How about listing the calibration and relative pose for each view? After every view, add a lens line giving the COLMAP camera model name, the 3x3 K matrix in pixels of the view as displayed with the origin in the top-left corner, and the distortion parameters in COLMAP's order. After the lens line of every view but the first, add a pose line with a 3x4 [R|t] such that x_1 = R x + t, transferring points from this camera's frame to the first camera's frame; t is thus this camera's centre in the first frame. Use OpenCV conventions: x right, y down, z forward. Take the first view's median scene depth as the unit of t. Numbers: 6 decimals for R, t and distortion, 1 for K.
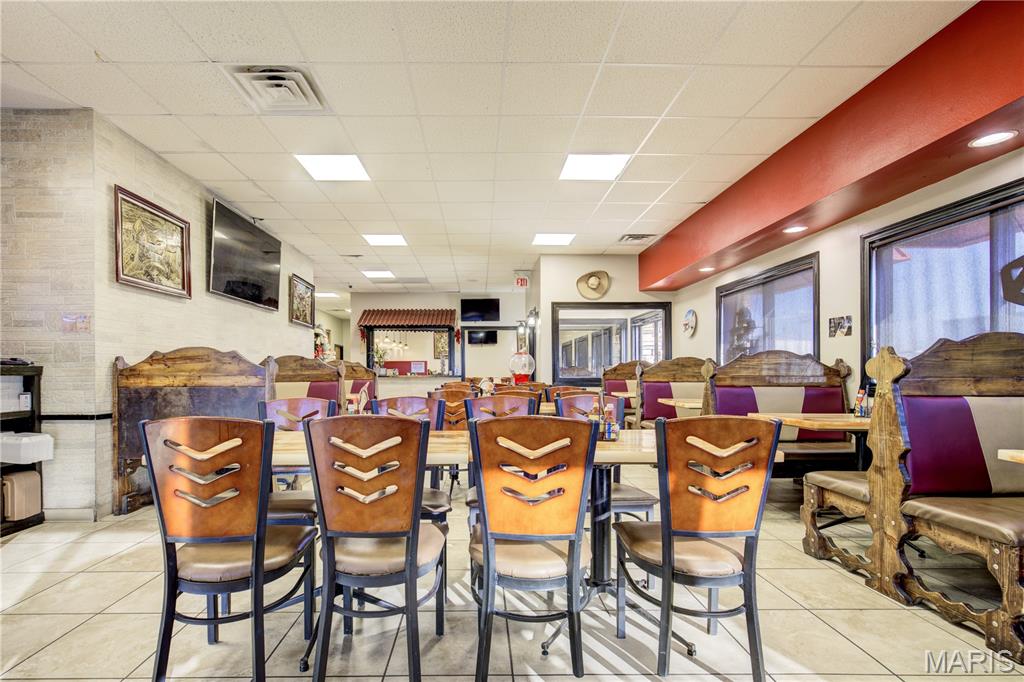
lens RADIAL K [[474.6, 0, 492.6], [0, 474.6, 377.5], [0, 0, 1]] dist [-0.001648, 0.001188]
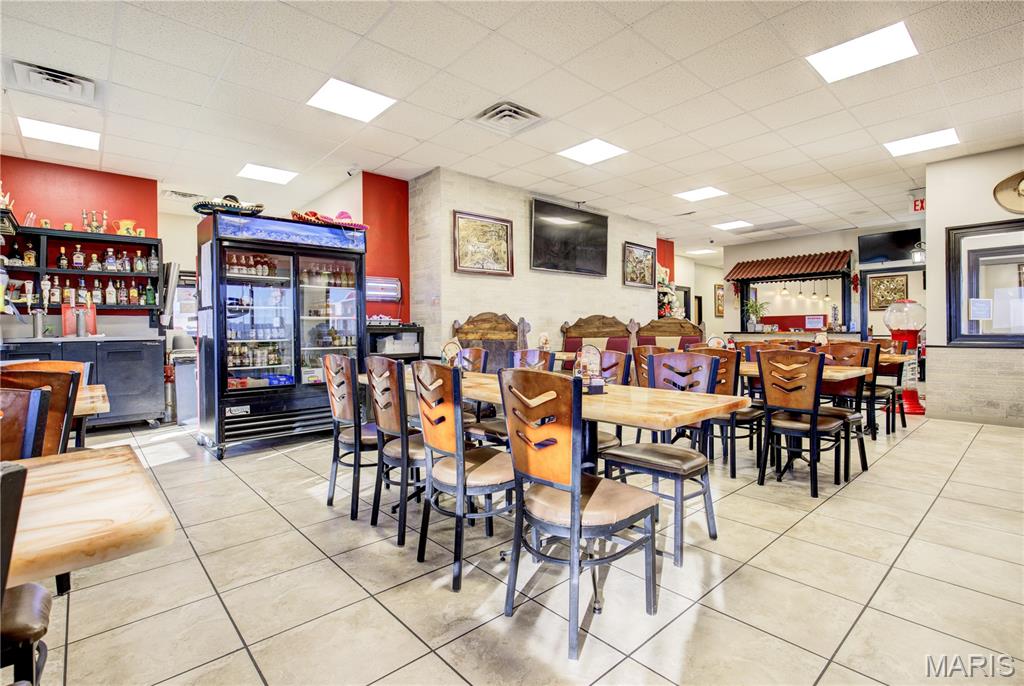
lens RADIAL K [[474.6, 0, 511.9], [0, 474.6, 335.7], [0, 0, 1]] dist [-0.001648, 0.001188]
pose [[0.667976, 0.003253, -0.744175, 0.389590], [-0.000954, 0.999993, 0.003515, 0.000726], [0.744182, -0.001638, 0.667975, 0.081776]]
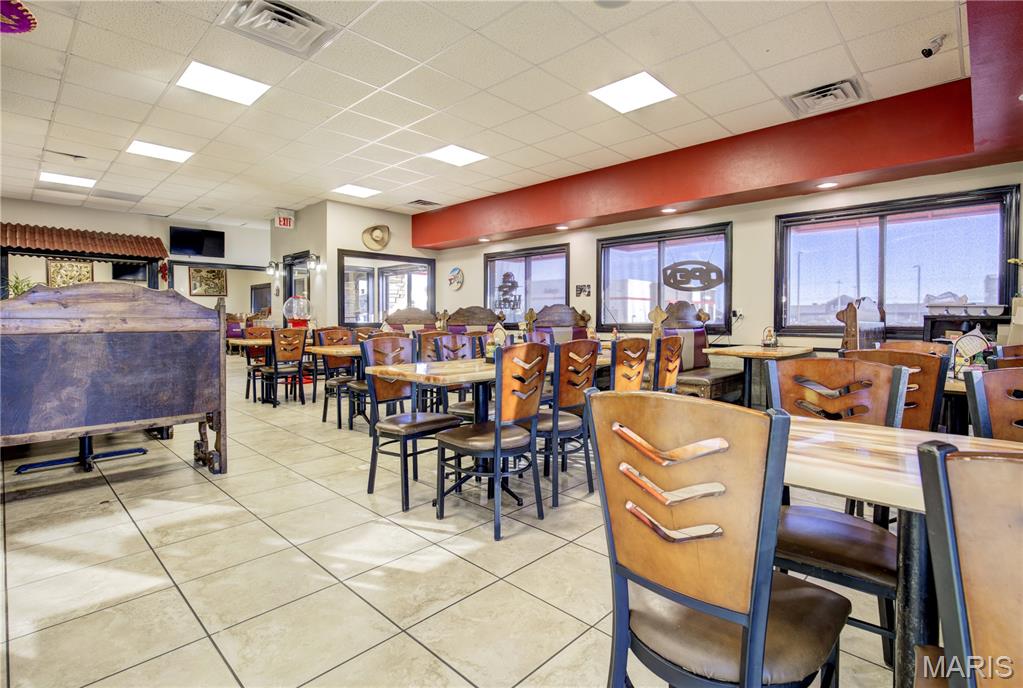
lens RADIAL K [[499.9, 0, 517.8], [0, 499.9, 338.1], [0, 0, 1]] dist [0.003081, 0.000146]
pose [[0.696331, -0.024021, 0.717319, -0.656774], [0.003942, 0.999553, 0.029645, 0.005647], [-0.717710, -0.017815, 0.696114, -0.057755]]
